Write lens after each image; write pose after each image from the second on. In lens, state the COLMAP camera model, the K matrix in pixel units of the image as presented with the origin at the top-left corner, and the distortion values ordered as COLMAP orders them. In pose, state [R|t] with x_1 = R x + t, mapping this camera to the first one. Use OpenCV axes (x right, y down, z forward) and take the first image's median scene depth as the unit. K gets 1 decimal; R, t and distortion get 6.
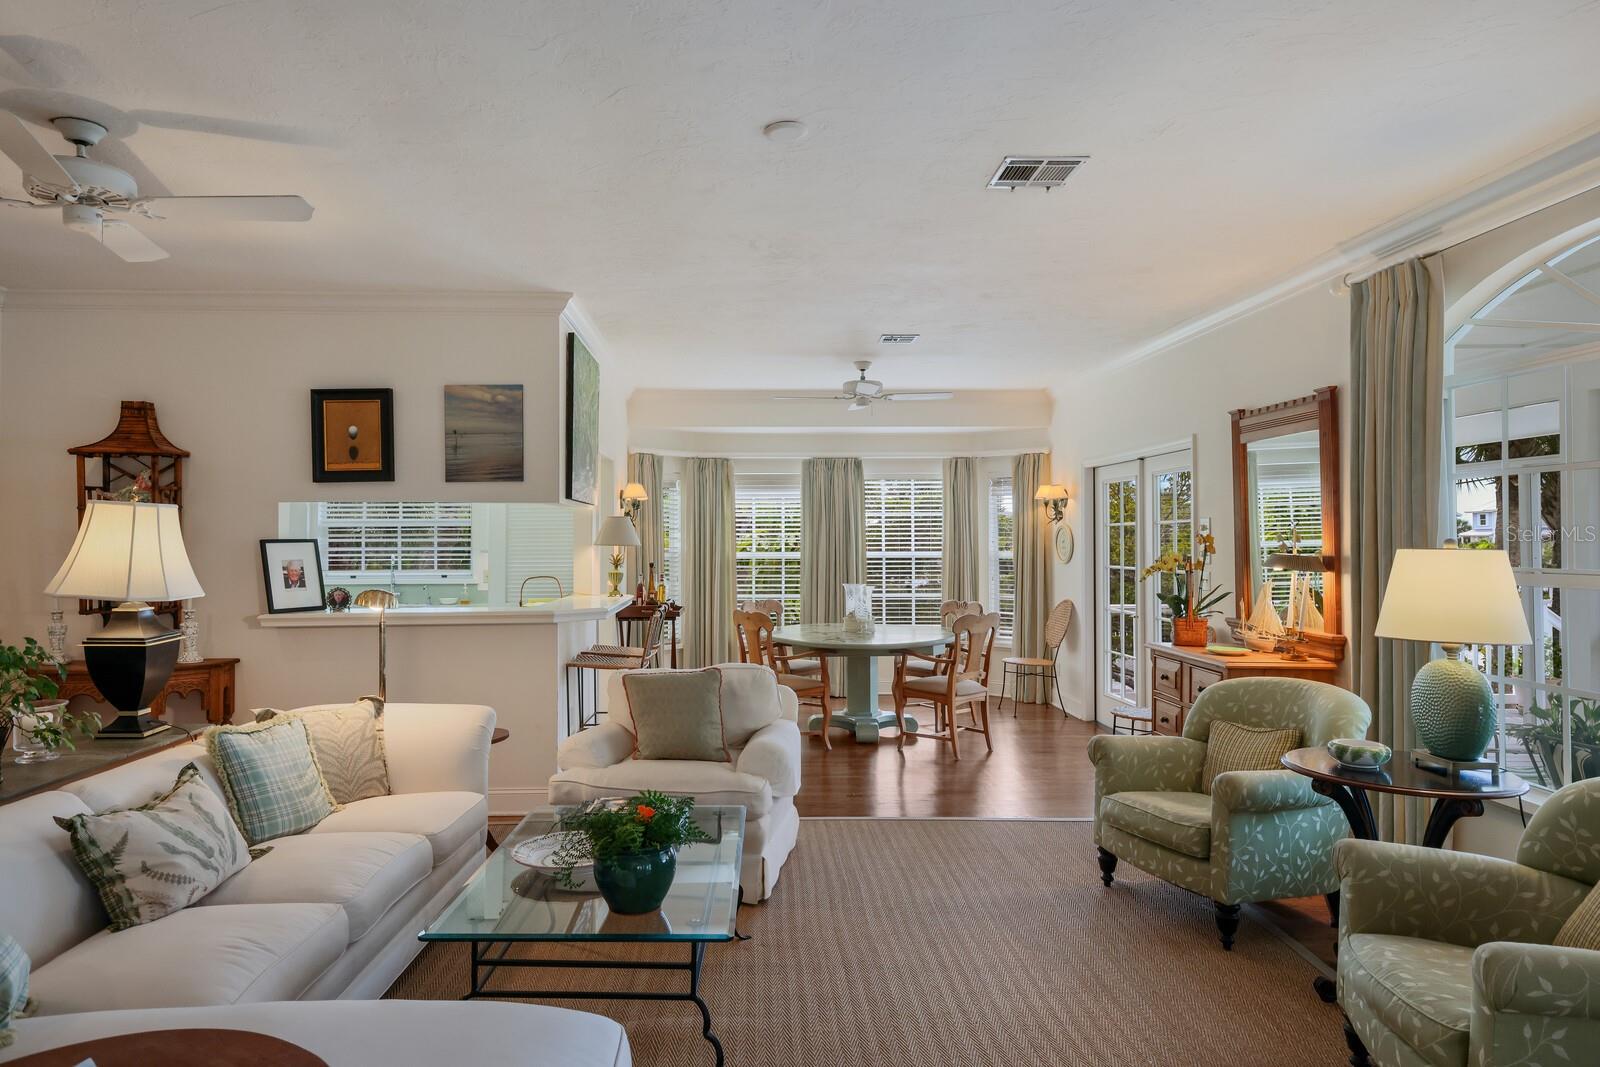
lens RADIAL K [[998.9, 0, 757.3], [0, 998.9, 521.5], [0, 0, 1]] dist [0.026499, 0.000994]
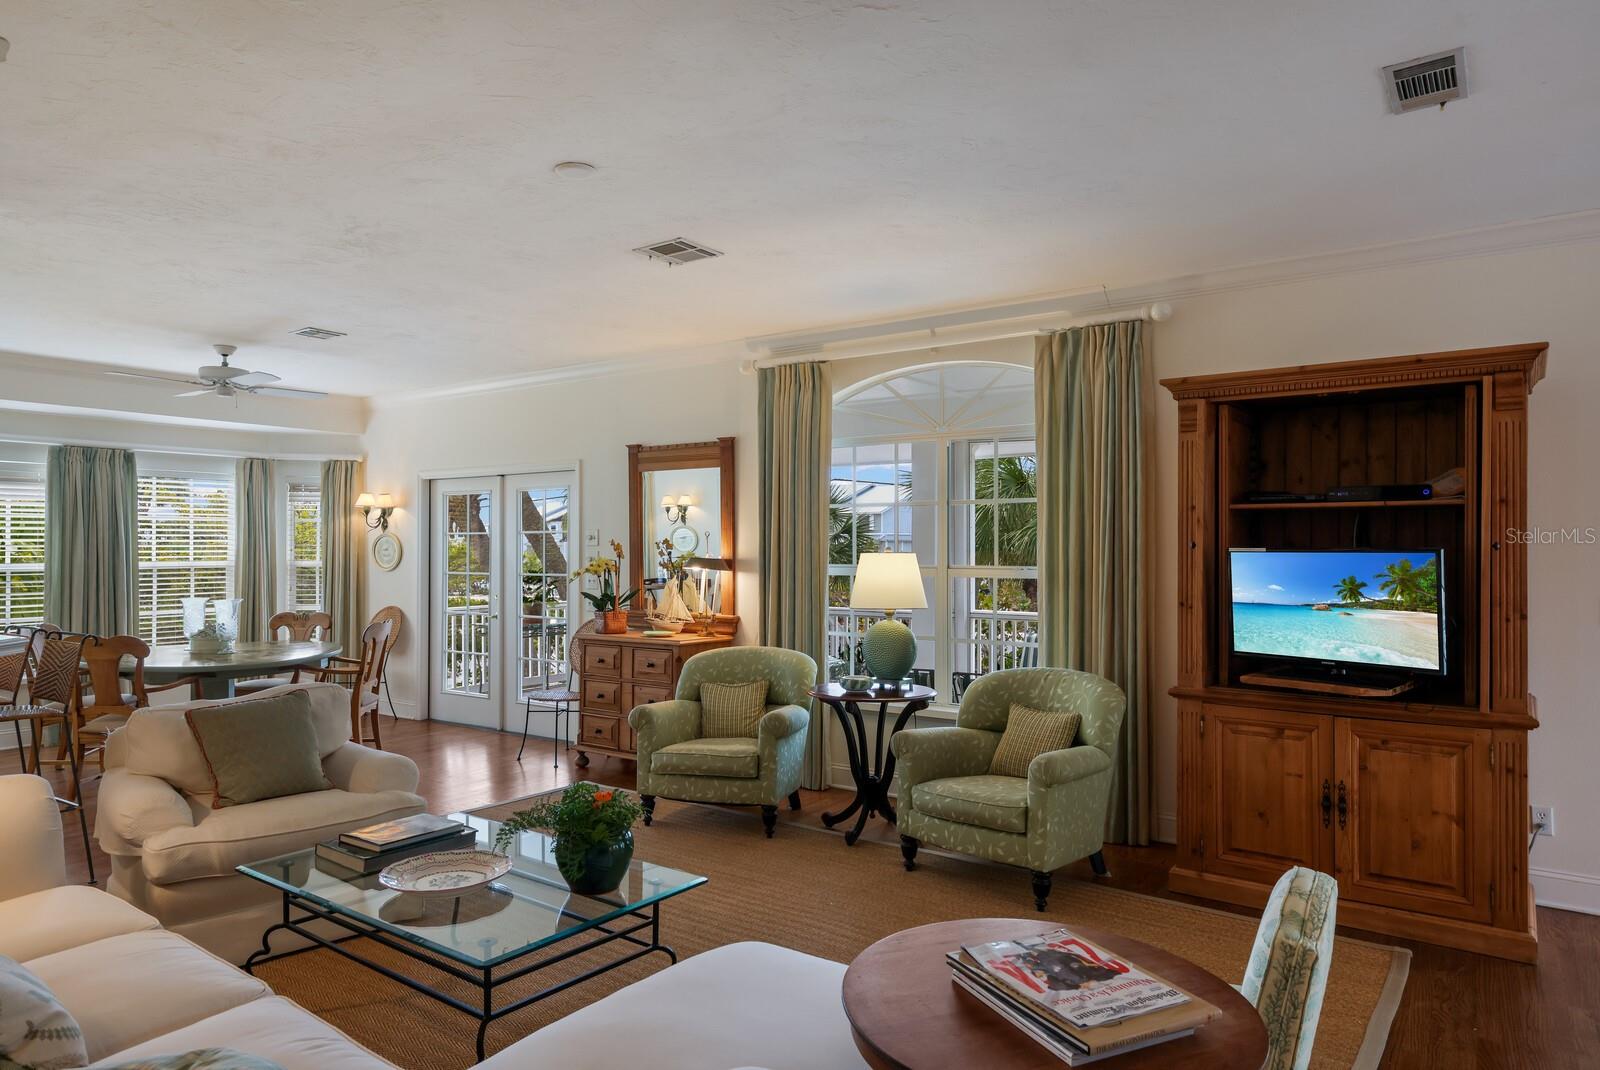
lens RADIAL K [[986.4, 0, 800.0], [0, 986.4, 535.0], [0, 0, 1]] dist [0.018152, 0.000109]
pose [[0.602960, 0.010814, 0.797698, -0.236579], [-0.014564, 0.999891, -0.002547, 0.001607], [-0.797639, -0.010081, 0.603052, 0.053387]]
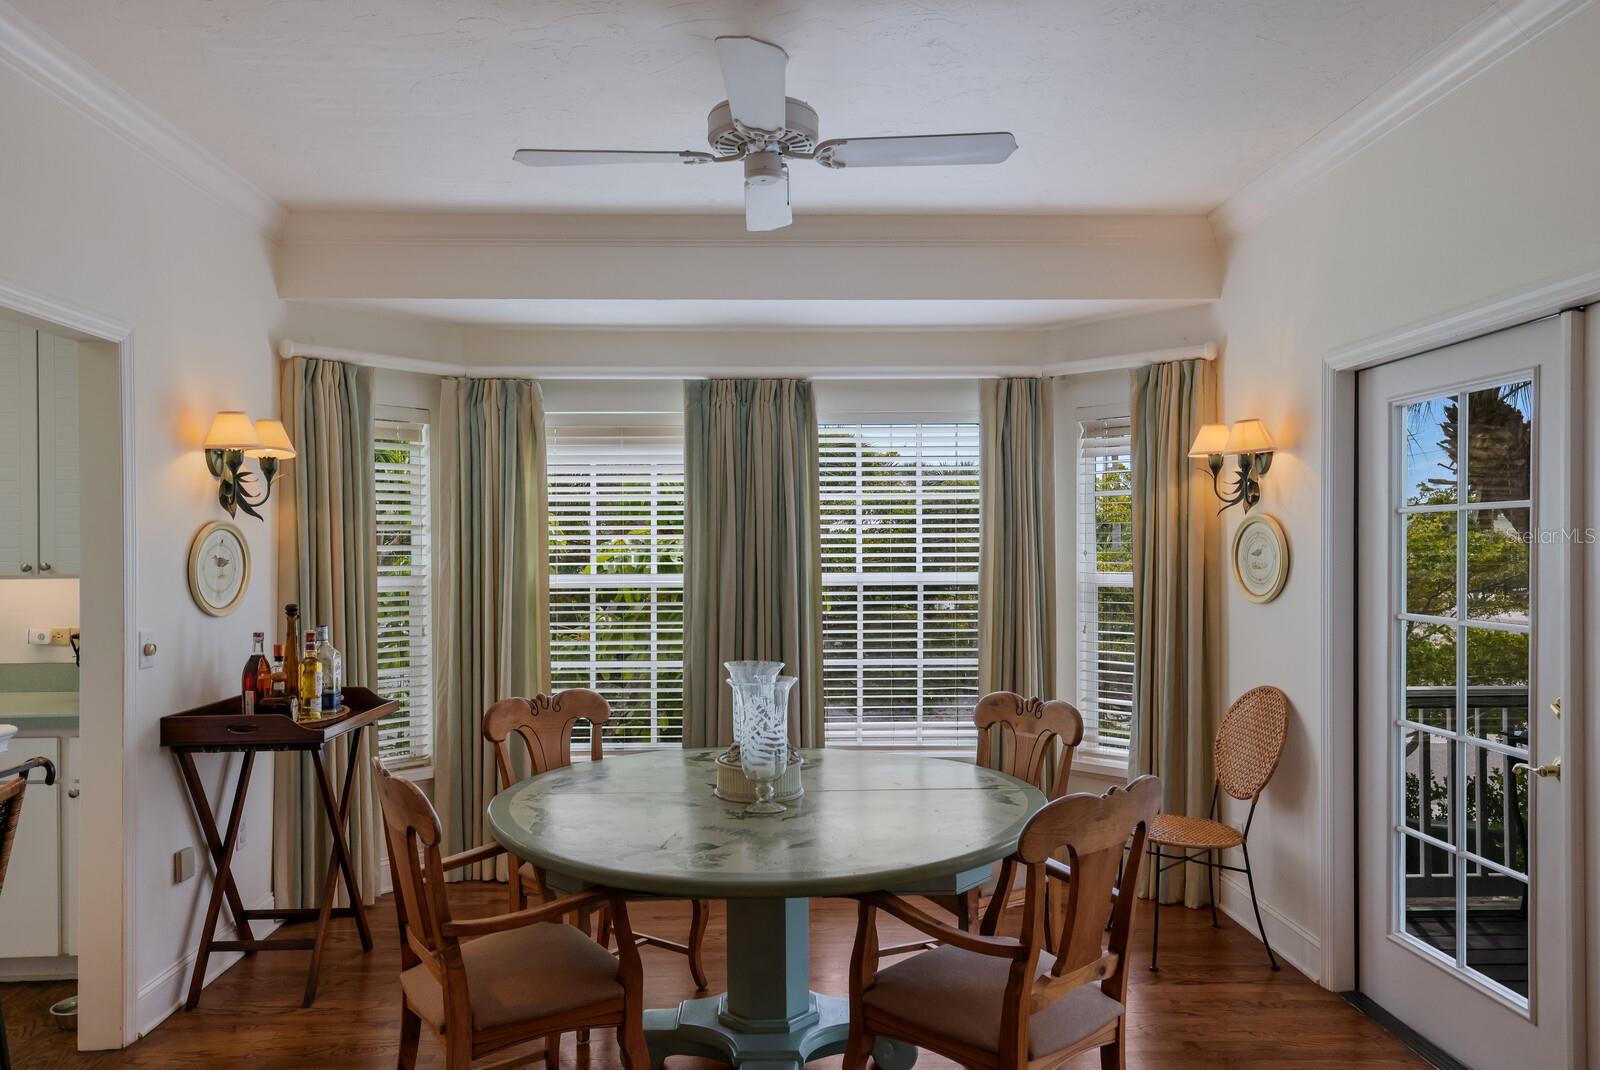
lens RADIAL K [[1118.0, 0, 762.1], [0, 1118.0, 554.4], [0, 0, 1]] dist [0.042031, 0.001181]
pose [[0.999990, -0.001727, -0.004116, 0.087581], [0.001825, 0.999713, 0.023883, 0.008486], [0.004074, -0.023890, 0.999706, 0.488813]]
